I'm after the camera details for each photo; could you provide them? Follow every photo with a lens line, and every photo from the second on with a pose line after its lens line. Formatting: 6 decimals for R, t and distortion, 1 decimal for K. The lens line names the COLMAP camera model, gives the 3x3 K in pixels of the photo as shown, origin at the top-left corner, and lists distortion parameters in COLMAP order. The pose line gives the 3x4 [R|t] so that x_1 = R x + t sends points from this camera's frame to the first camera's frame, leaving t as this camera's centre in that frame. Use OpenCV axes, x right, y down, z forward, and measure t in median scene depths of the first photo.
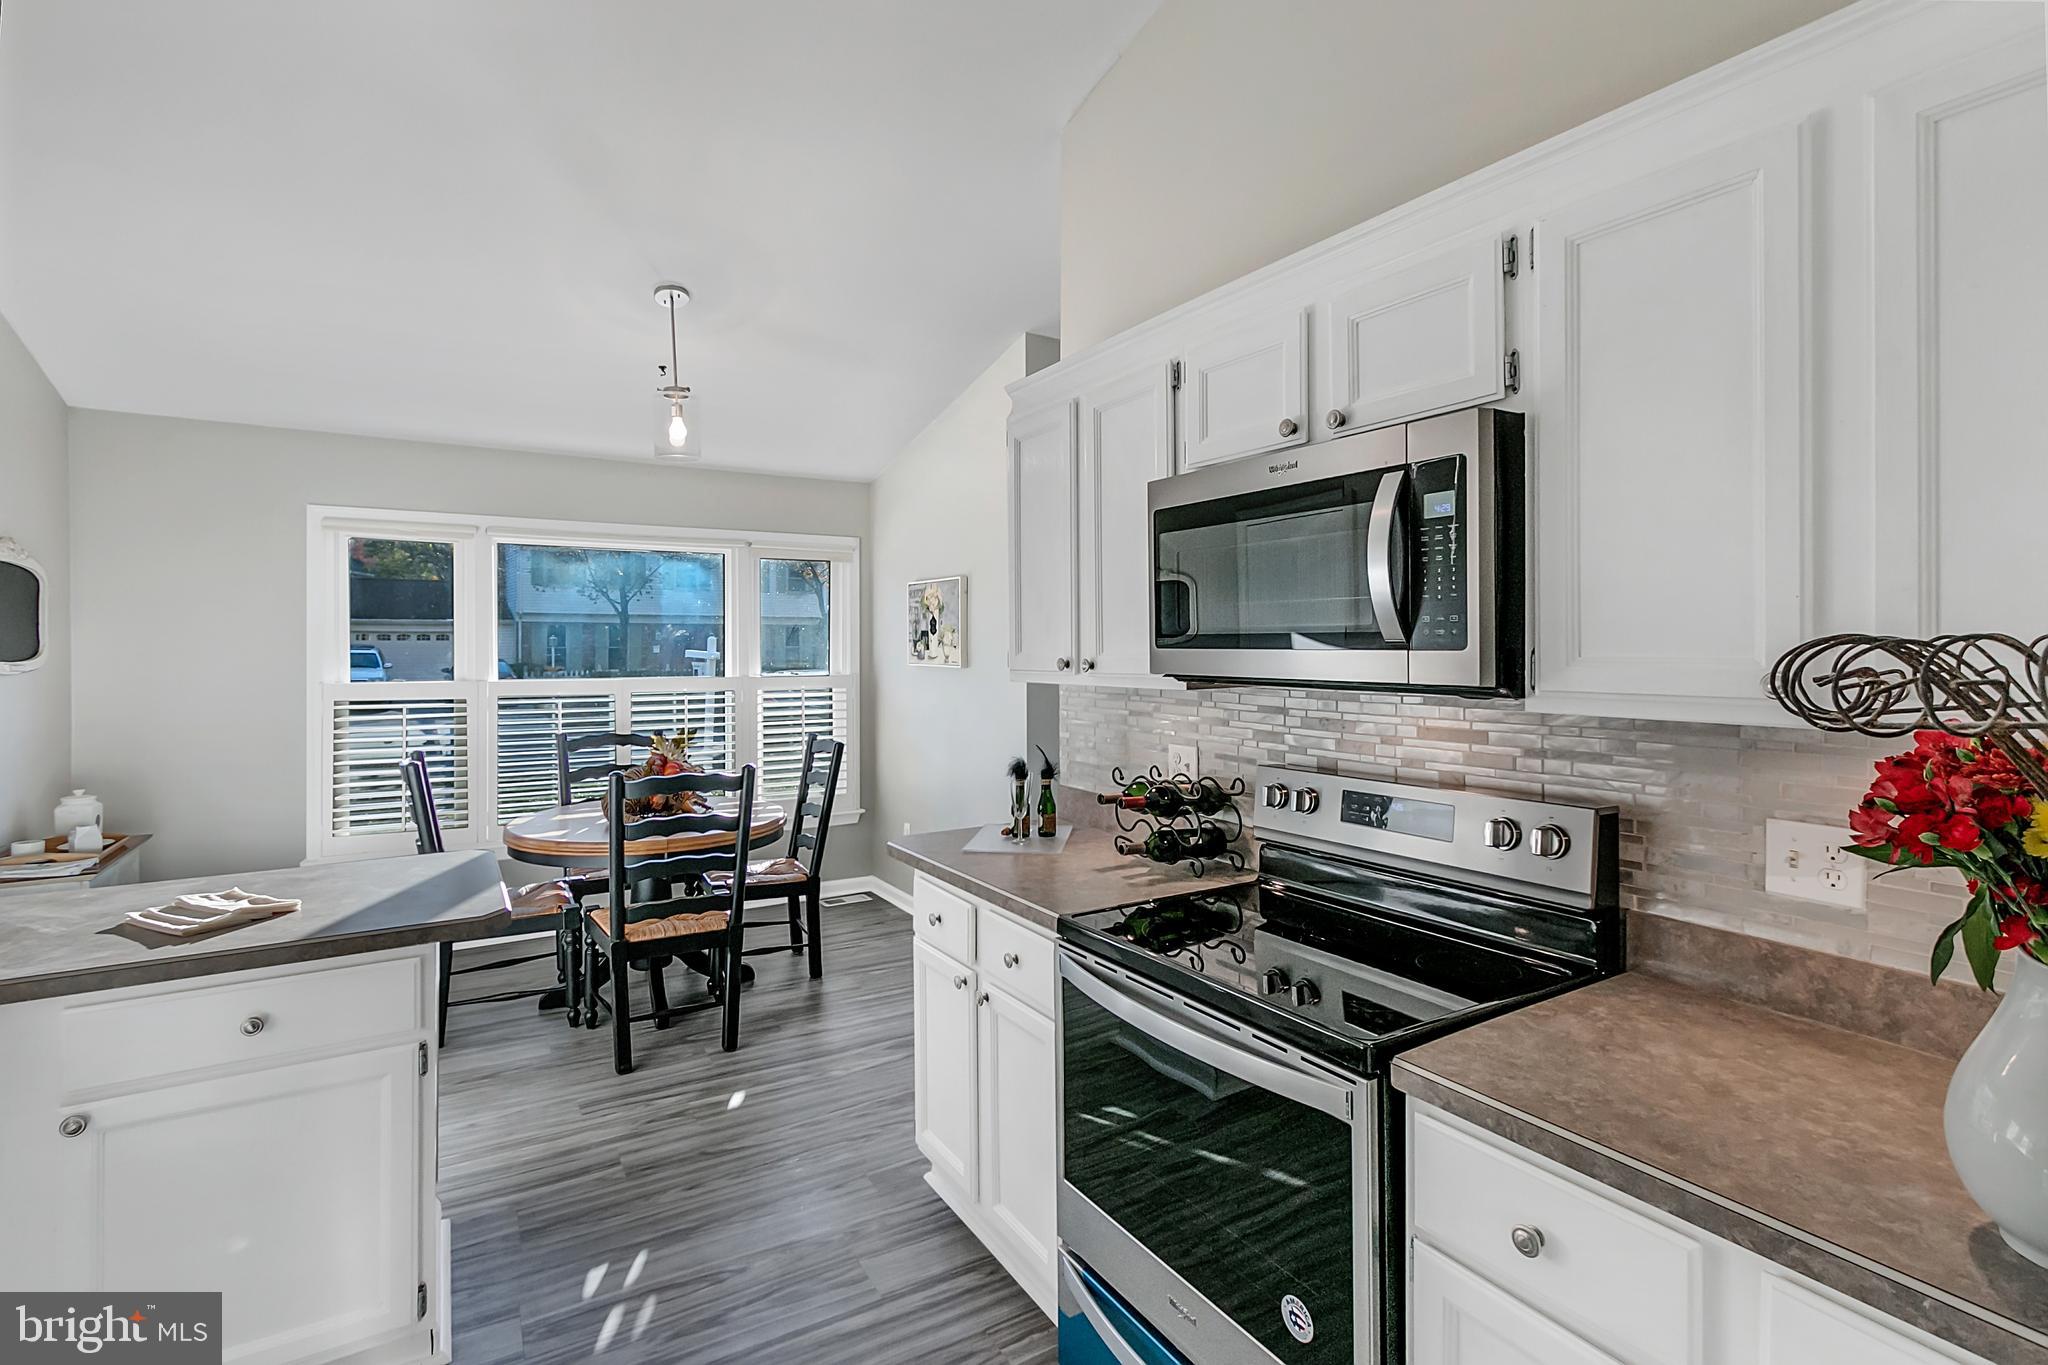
lens RADIAL K [[954.1, 0, 1018.6], [0, 954.1, 652.5], [0, 0, 1]] dist [-0.000775, -0.000538]
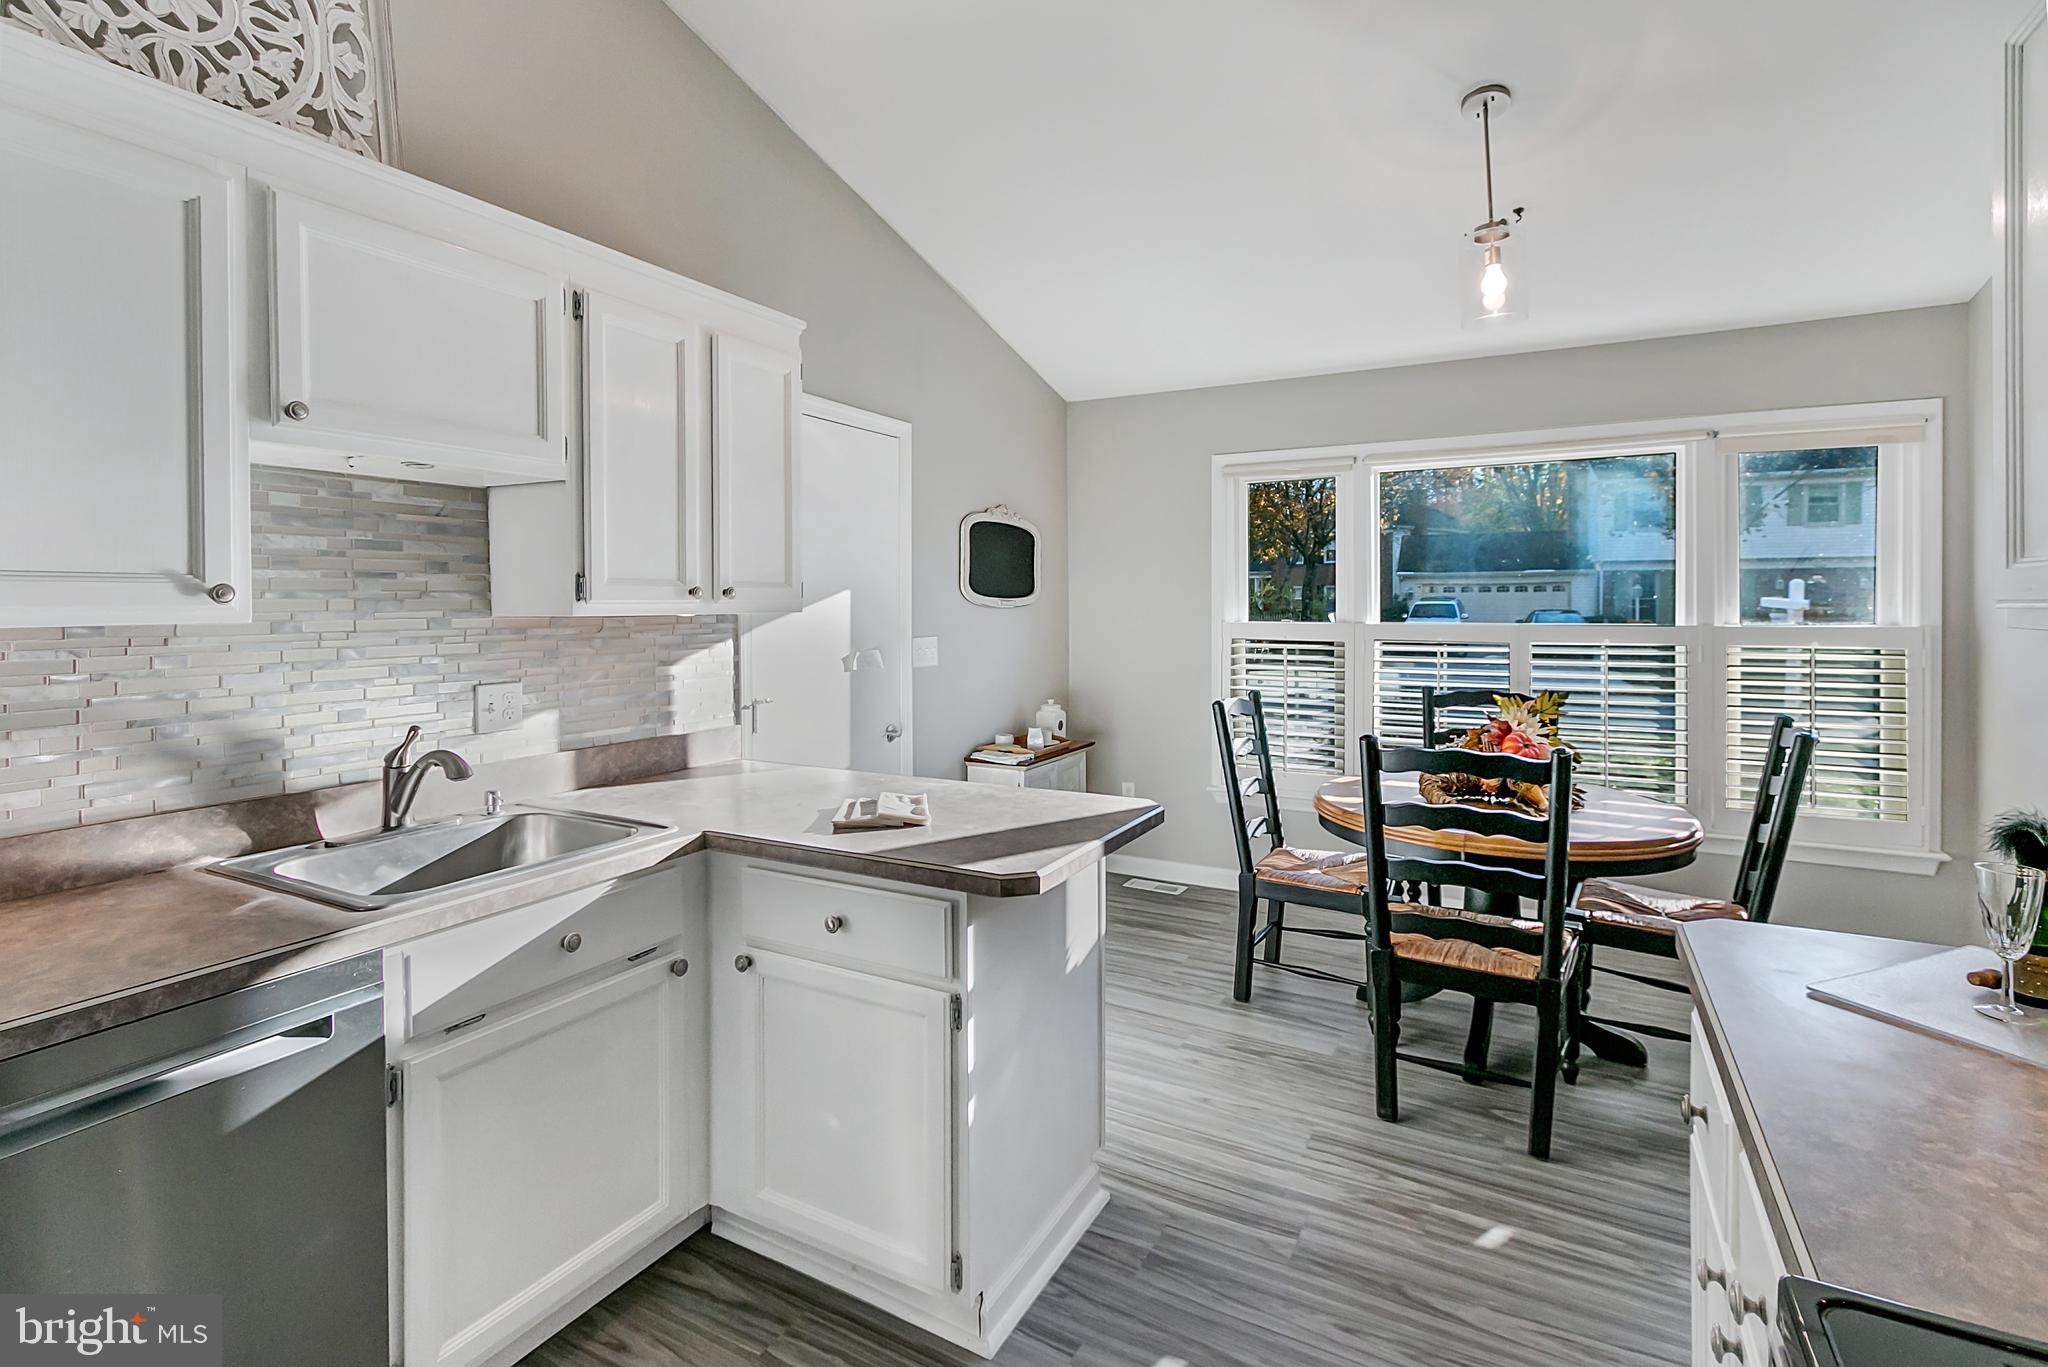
lens RADIAL K [[968.6, 0, 1006.8], [0, 968.6, 615.2], [0, 0, 1]] dist [0.003375, 0.000336]
pose [[0.494755, 0.011695, -0.868954, 0.114564], [-0.003236, 0.999927, 0.011615, 0.016503], [0.869026, -0.002935, 0.494757, 0.316326]]
